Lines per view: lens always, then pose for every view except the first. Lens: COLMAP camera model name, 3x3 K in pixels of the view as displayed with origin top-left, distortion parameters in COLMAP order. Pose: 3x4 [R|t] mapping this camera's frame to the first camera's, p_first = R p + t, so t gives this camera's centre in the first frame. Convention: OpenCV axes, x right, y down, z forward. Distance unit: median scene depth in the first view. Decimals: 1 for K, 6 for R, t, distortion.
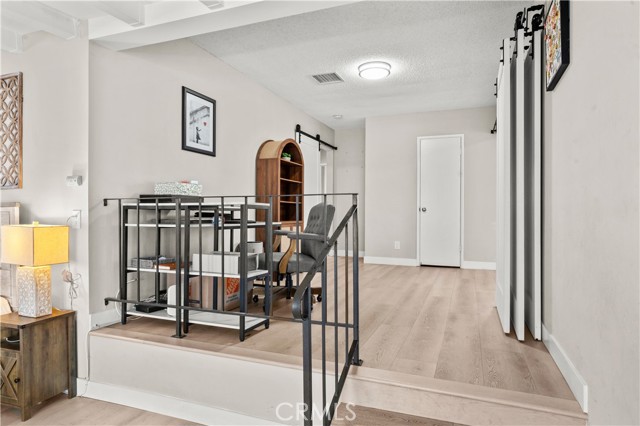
lens RADIAL K [[385.6, 0, 320.0], [0, 385.6, 213.0], [0, 0, 1]] dist [-0.004499, -0.000544]
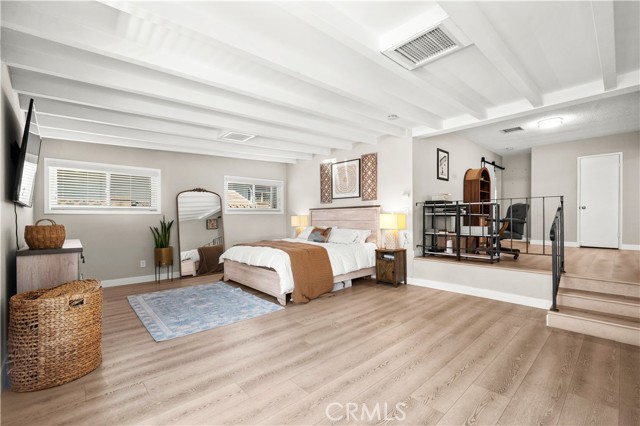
lens RADIAL K [[278.7, 0, 318.1], [0, 278.7, 216.8], [0, 0, 1]] dist [0.001059, 0.000220]
pose [[0.897257, -0.002273, -0.441502, -0.248546], [0.002926, 0.999995, 0.000797, 0.033853], [0.441498, -0.002007, 0.897260, -0.576419]]
